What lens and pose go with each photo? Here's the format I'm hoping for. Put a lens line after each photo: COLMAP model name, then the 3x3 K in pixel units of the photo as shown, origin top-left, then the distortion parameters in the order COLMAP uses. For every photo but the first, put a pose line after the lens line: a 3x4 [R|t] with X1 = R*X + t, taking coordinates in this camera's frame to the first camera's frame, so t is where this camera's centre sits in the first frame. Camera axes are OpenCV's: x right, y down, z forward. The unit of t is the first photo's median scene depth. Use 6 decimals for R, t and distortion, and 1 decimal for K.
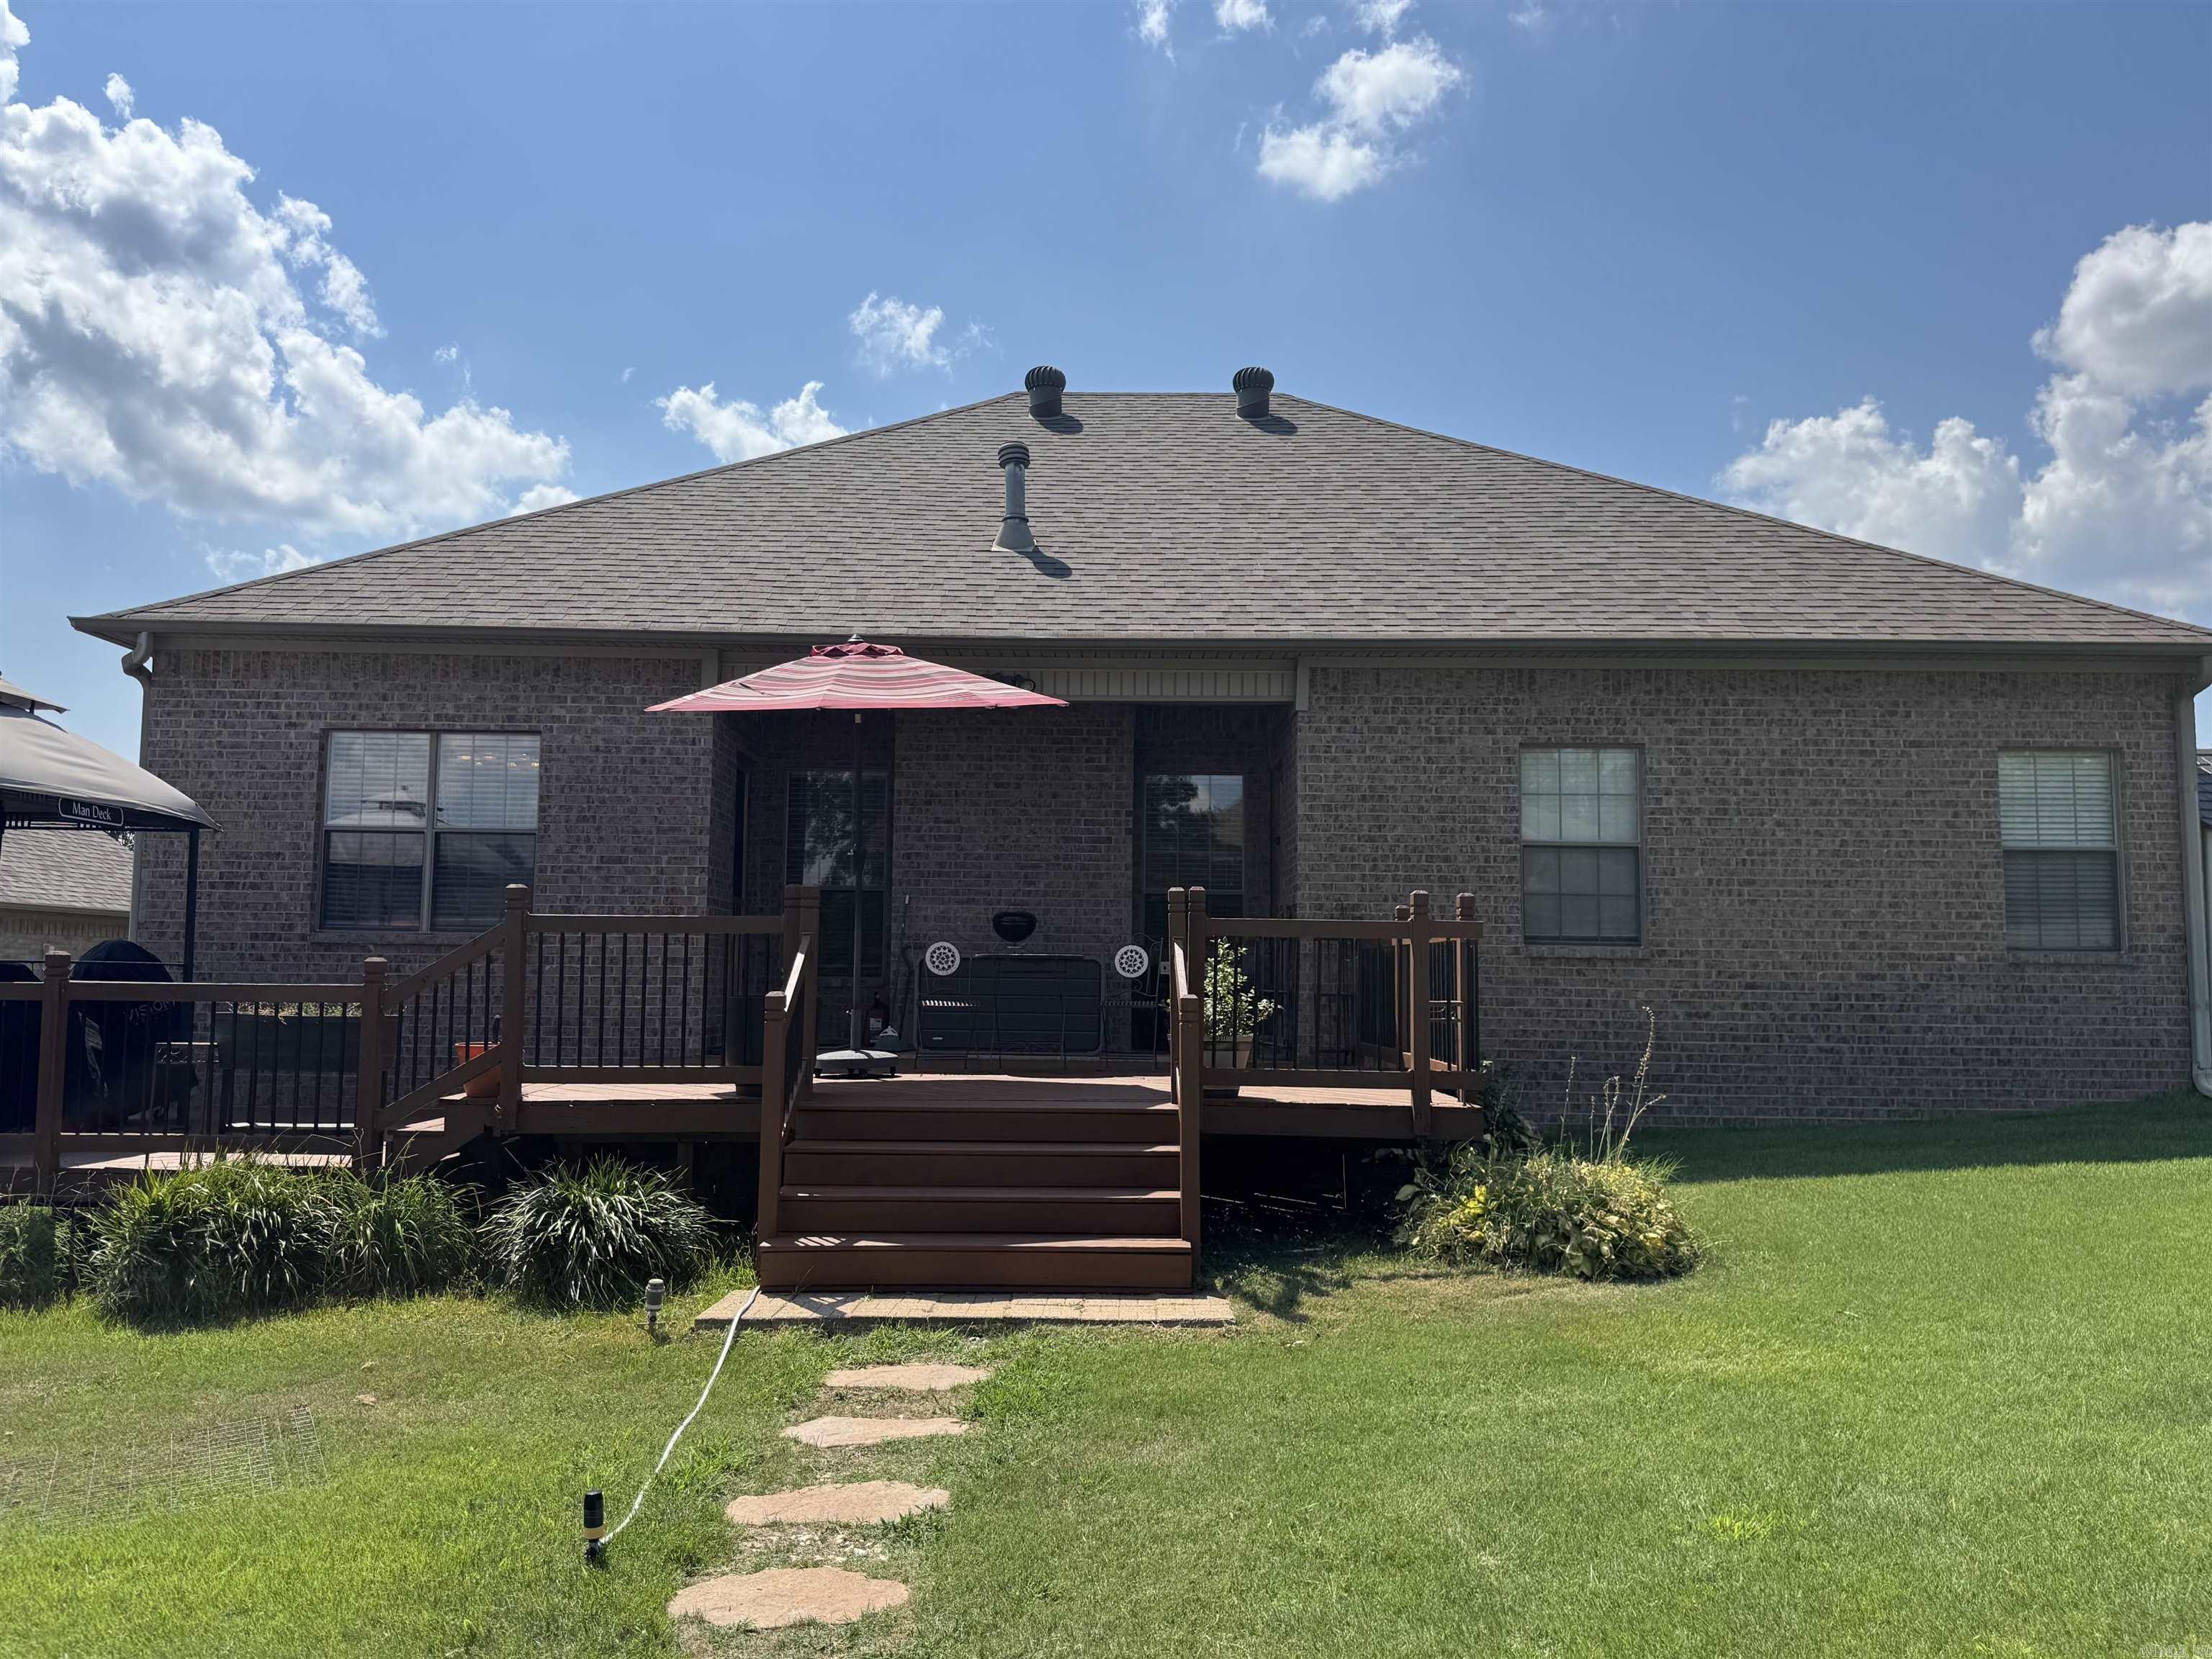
lens RADIAL K [[1554.2, 0, 1102.5], [0, 1554.2, 834.6], [0, 0, 1]] dist [0.137983, -0.203252]
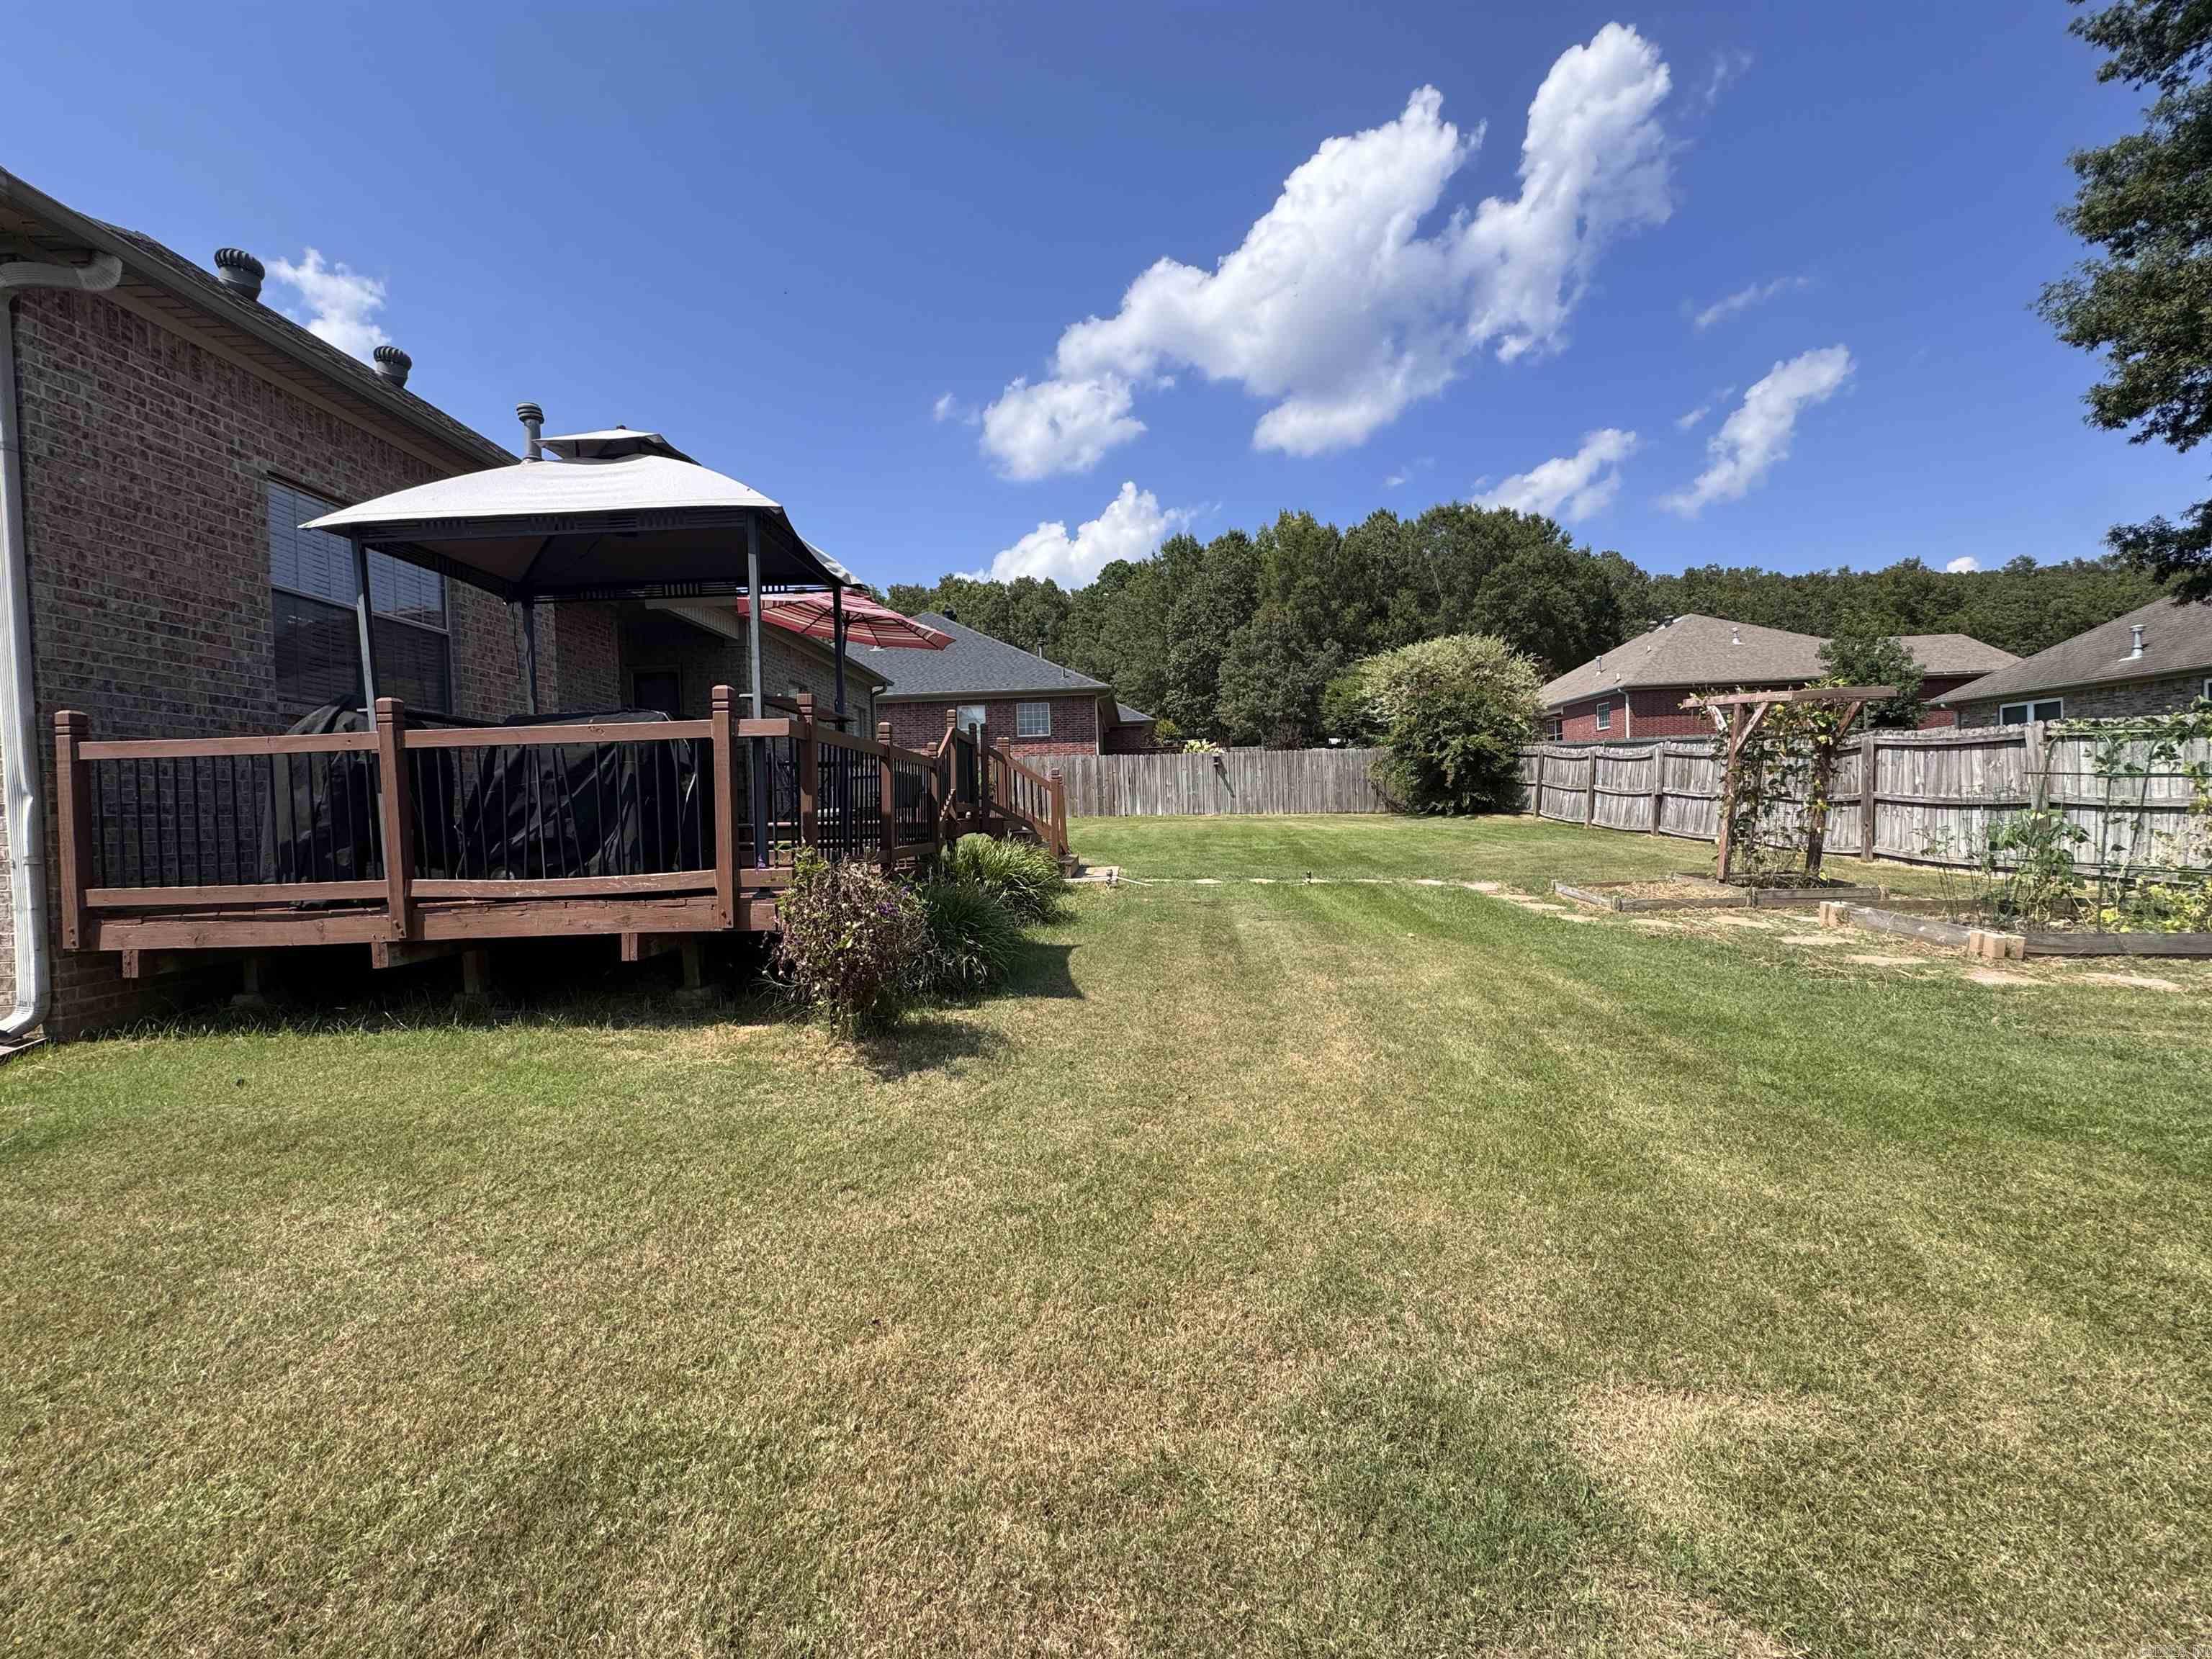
lens RADIAL K [[884.3, 0, 1106.7], [0, 884.3, 827.8], [0, 0, 1]] dist [-0.003877, 0.000561]
pose [[0.007488, -0.026530, 0.999620, -0.988225], [-0.054826, 0.998133, 0.026901, 0.092721], [-0.998468, -0.055007, 0.006020, 0.528473]]
